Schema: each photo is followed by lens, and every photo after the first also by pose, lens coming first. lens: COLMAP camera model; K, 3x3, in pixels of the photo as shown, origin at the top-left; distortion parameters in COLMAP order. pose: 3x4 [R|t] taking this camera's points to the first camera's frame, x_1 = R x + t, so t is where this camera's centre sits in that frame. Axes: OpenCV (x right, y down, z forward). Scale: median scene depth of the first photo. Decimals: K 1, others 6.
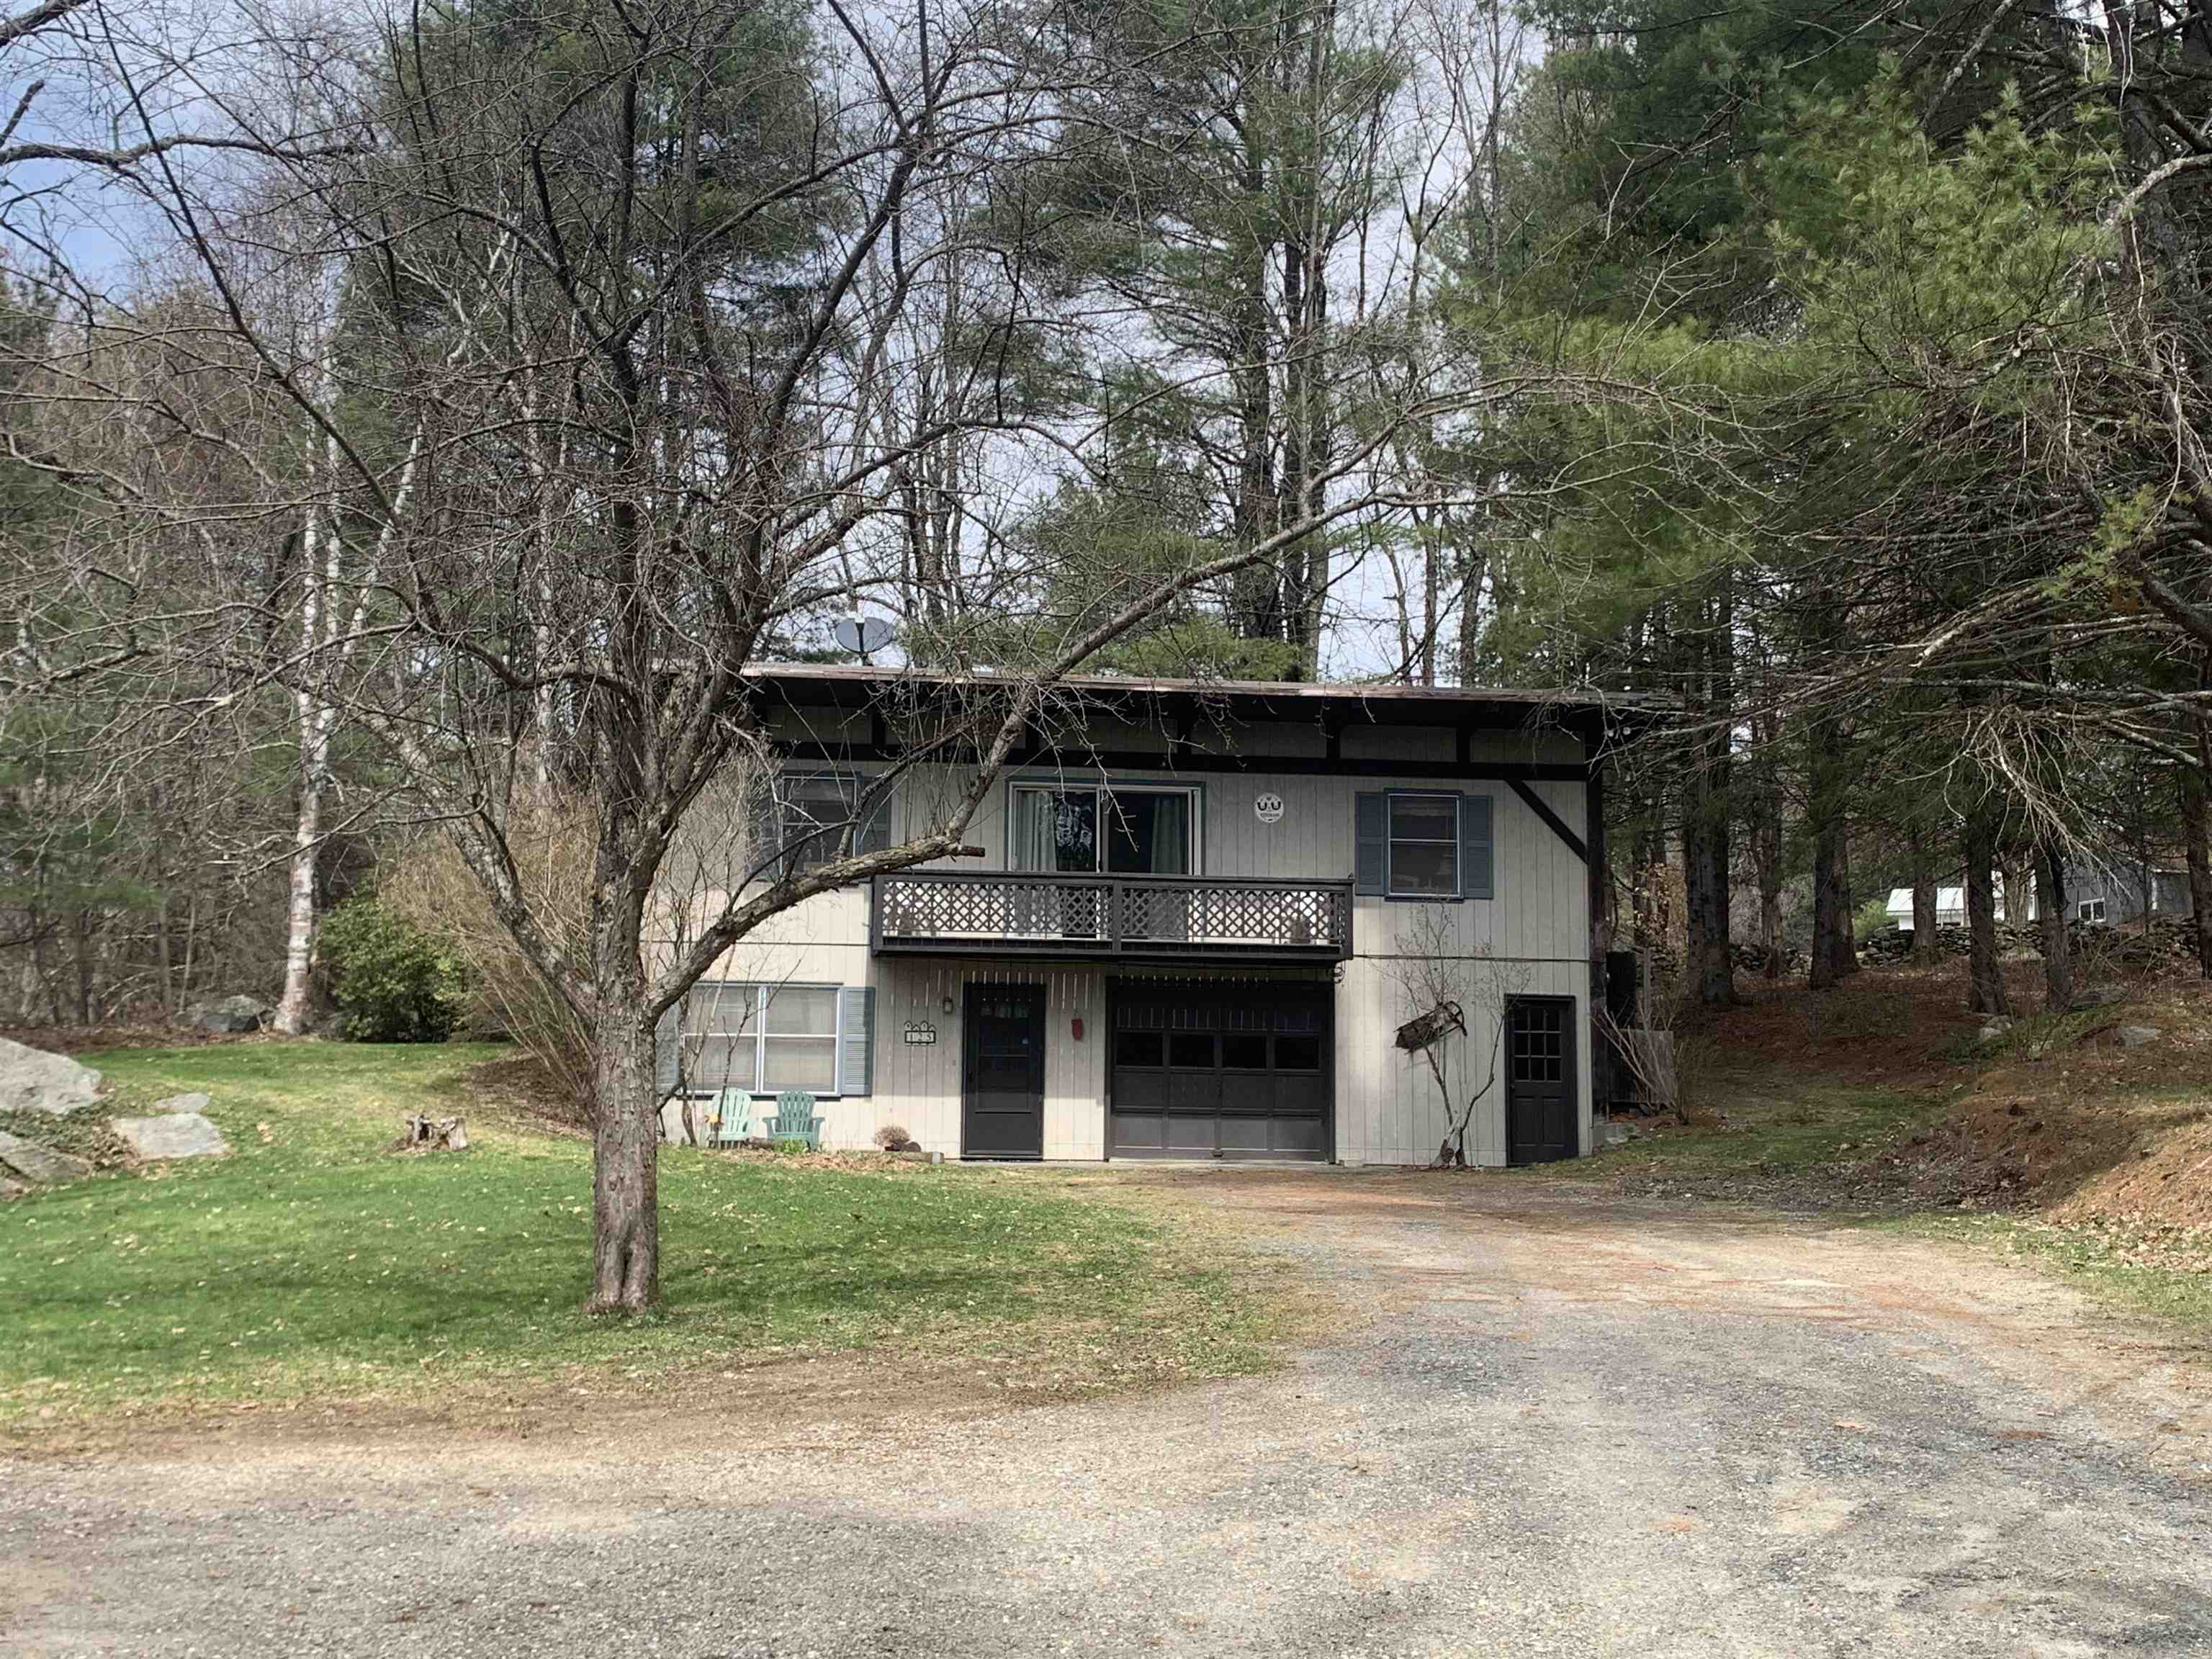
lens RADIAL K [[2686.9, 0, 1106.0], [0, 2686.9, 829.5], [0, 0, 1]] dist [0.131222, -0.469690]
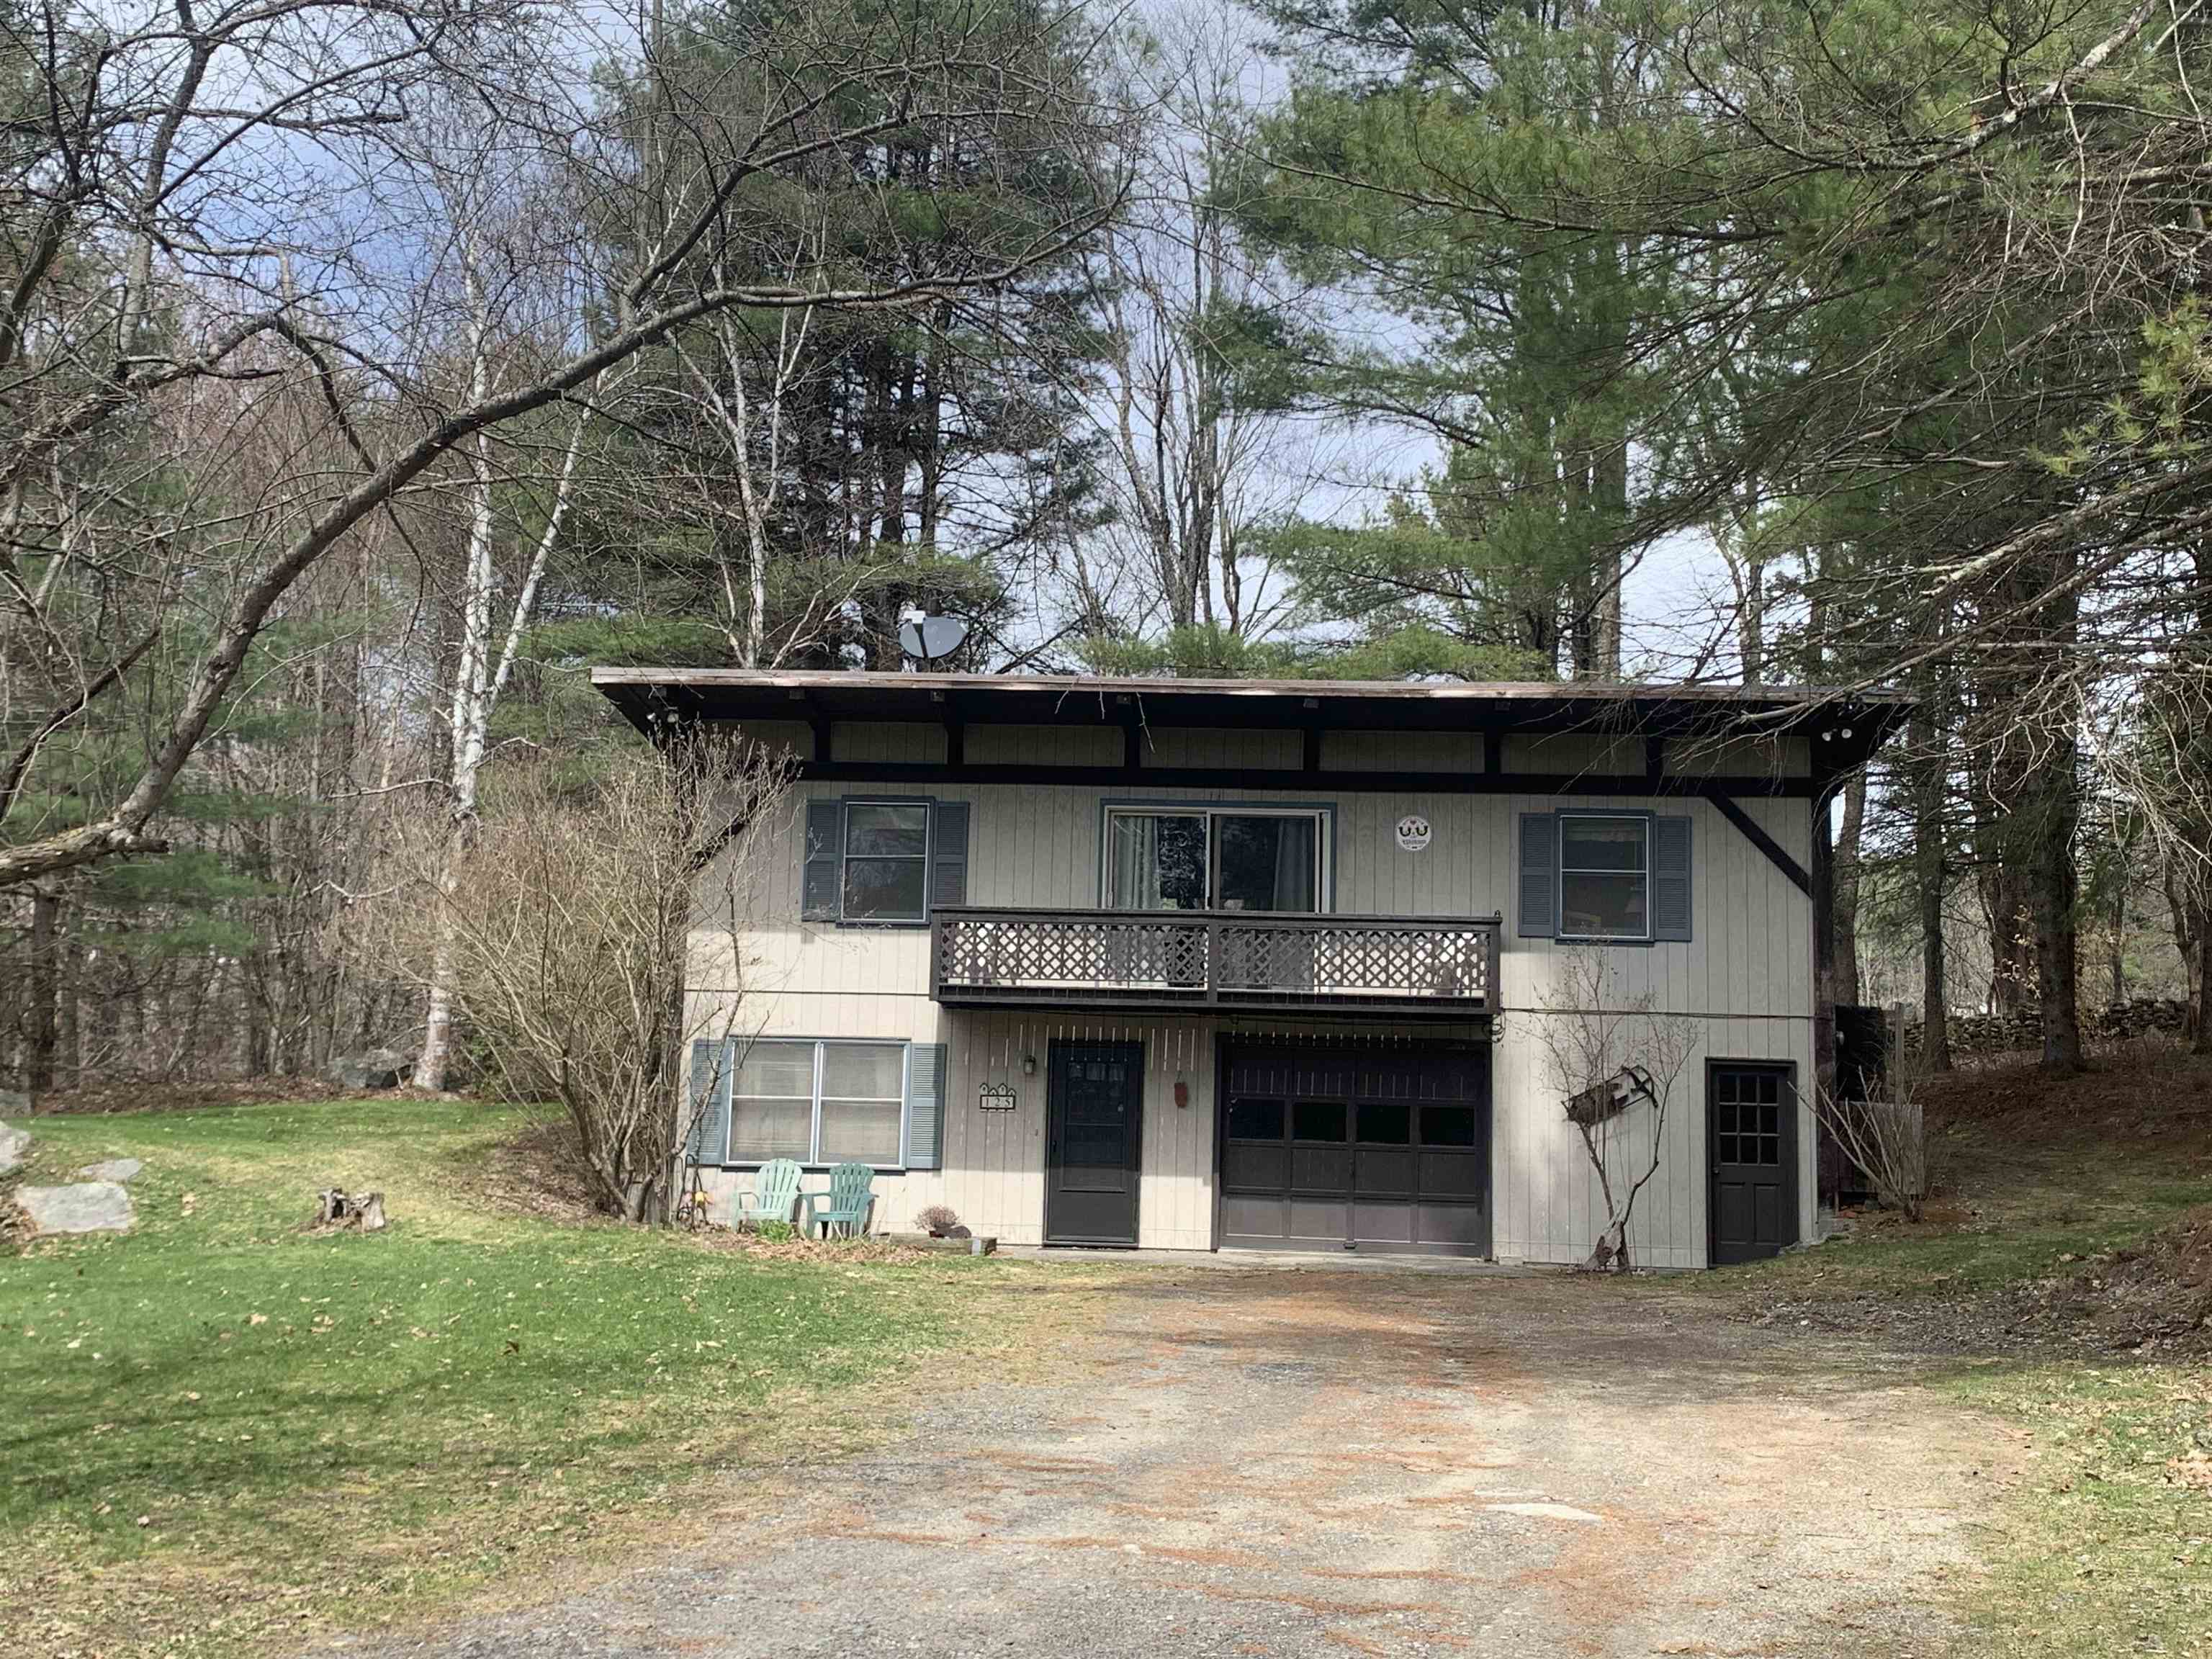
lens RADIAL K [[2686.9, 0, 1106.0], [0, 2686.9, 829.5], [0, 0, 1]] dist [0.131222, -0.469690]
pose [[0.981444, -0.009468, -0.191517, 0.130169], [0.005478, 0.999757, -0.021352, 0.008383], [0.191673, 0.019907, 0.981257, 0.158628]]
